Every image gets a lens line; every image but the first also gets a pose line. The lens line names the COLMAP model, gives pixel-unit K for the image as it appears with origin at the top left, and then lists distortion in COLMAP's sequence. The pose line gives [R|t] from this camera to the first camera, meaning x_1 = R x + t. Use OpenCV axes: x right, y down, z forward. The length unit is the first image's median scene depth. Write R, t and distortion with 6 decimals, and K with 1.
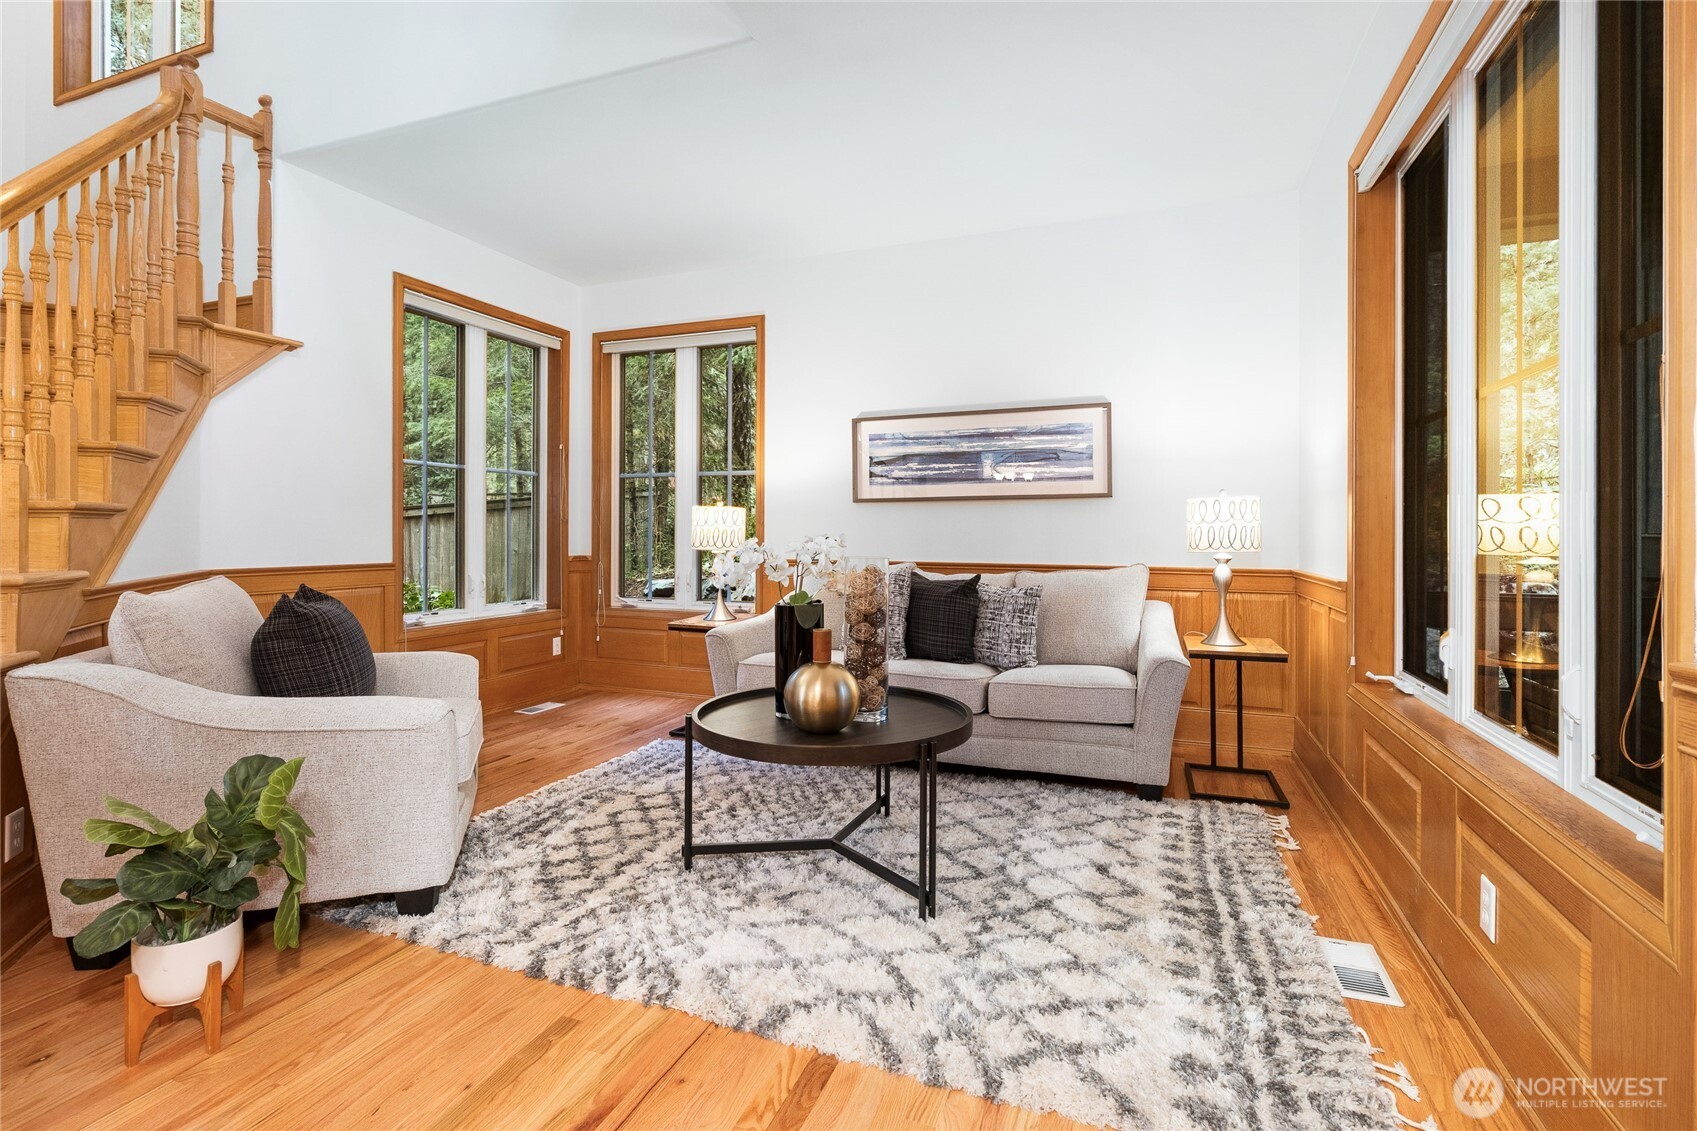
lens RADIAL K [[788.1, 0, 848.6], [0, 788.1, 535.4], [0, 0, 1]] dist [-0.001485, -0.000071]
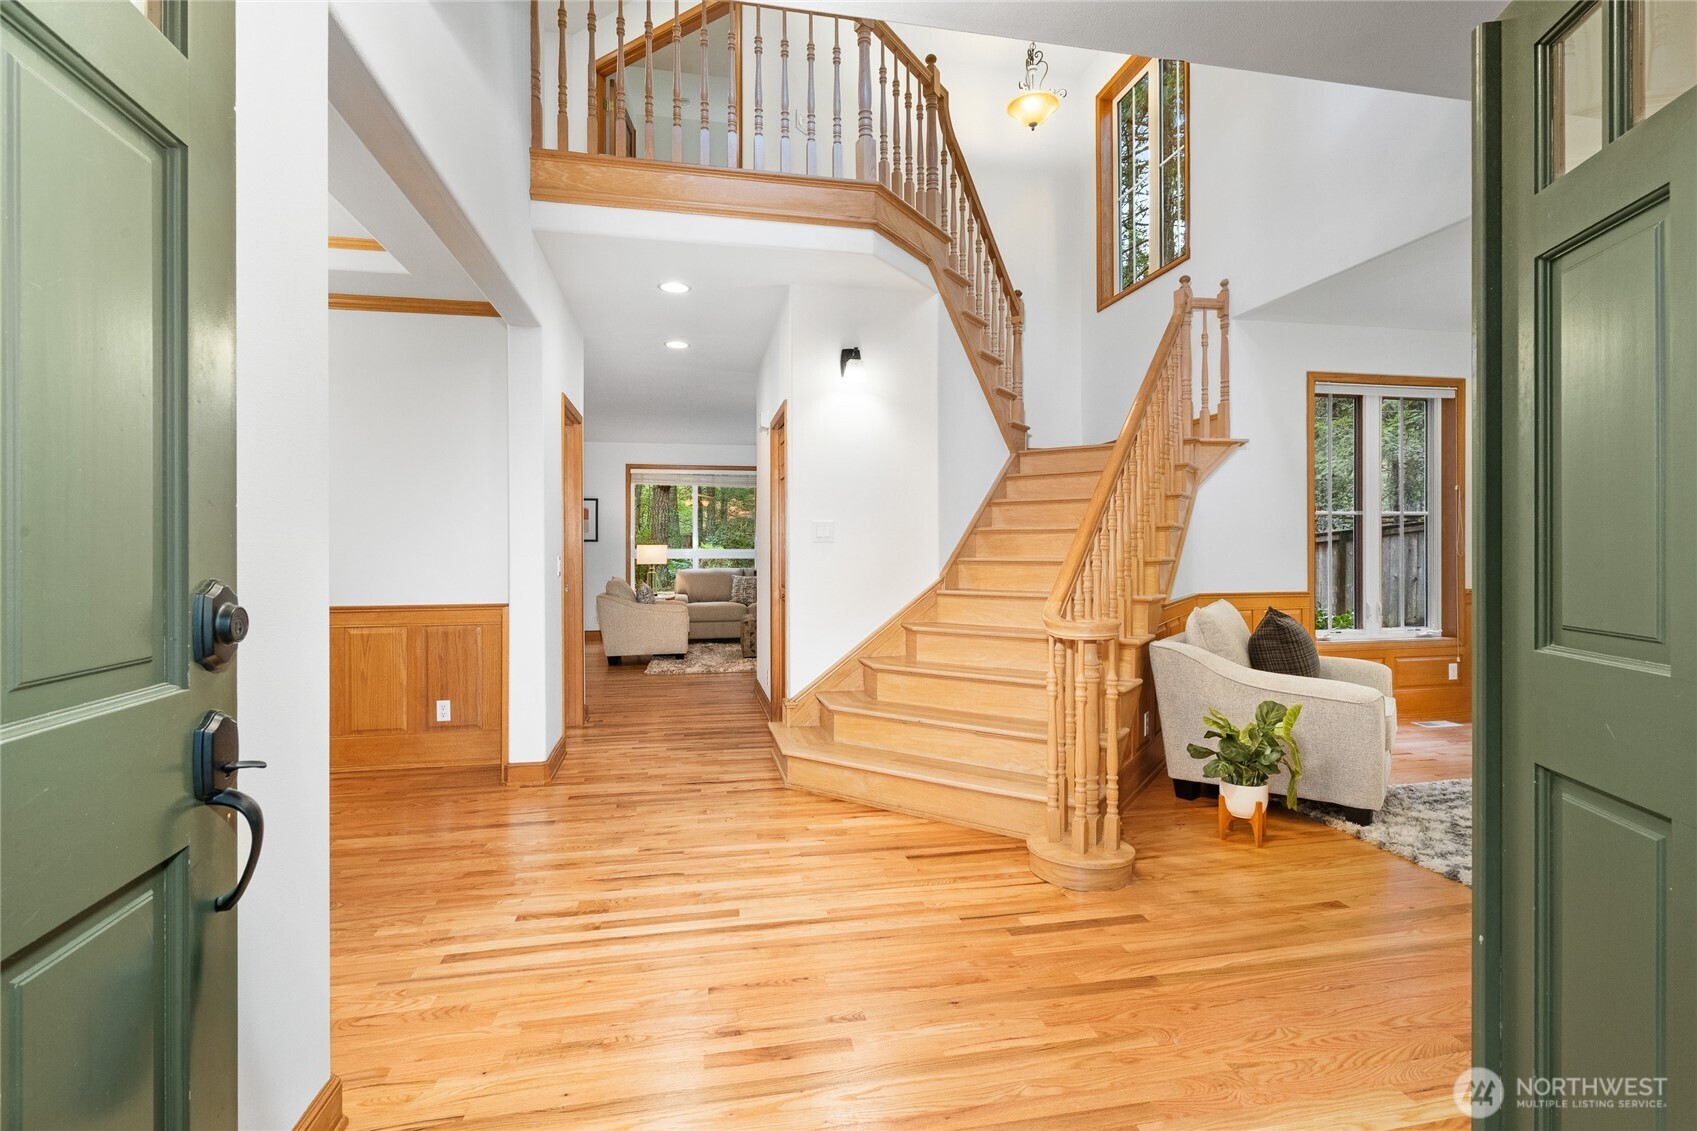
lens RADIAL K [[792.4, 0, 847.1], [0, 792.4, 552.6], [0, 0, 1]] dist [-0.000670, 0.000331]
pose [[0.545064, -0.006172, -0.838371, 0.183050], [0.003872, 0.999981, -0.004845, -0.043206], [0.838385, -0.000605, 0.545078, -0.594536]]
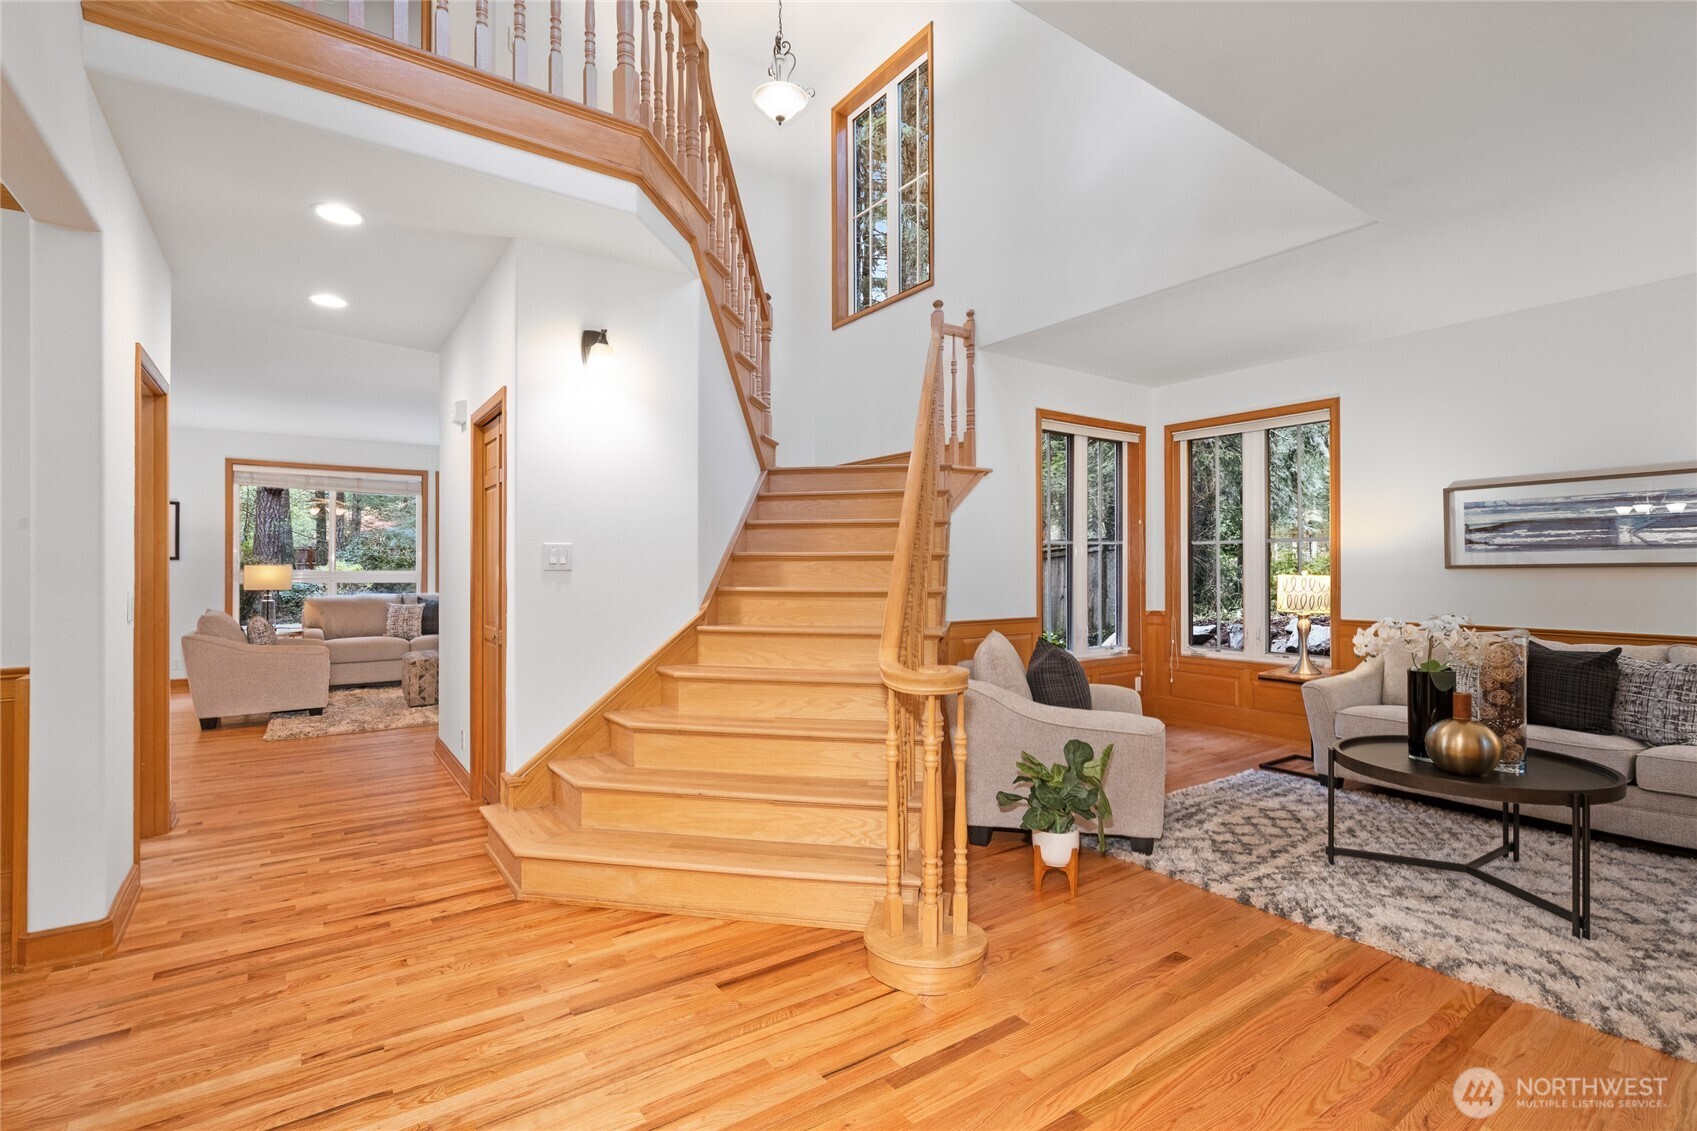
lens RADIAL K [[785.6, 0, 843.7], [0, 785.6, 564.8], [0, 0, 1]] dist [0.000236, -0.000155]
pose [[0.833411, -0.007589, -0.552601, -0.149454], [0.003224, 0.999955, -0.008869, -0.071999], [0.552644, 0.005610, 0.833398, -0.550948]]
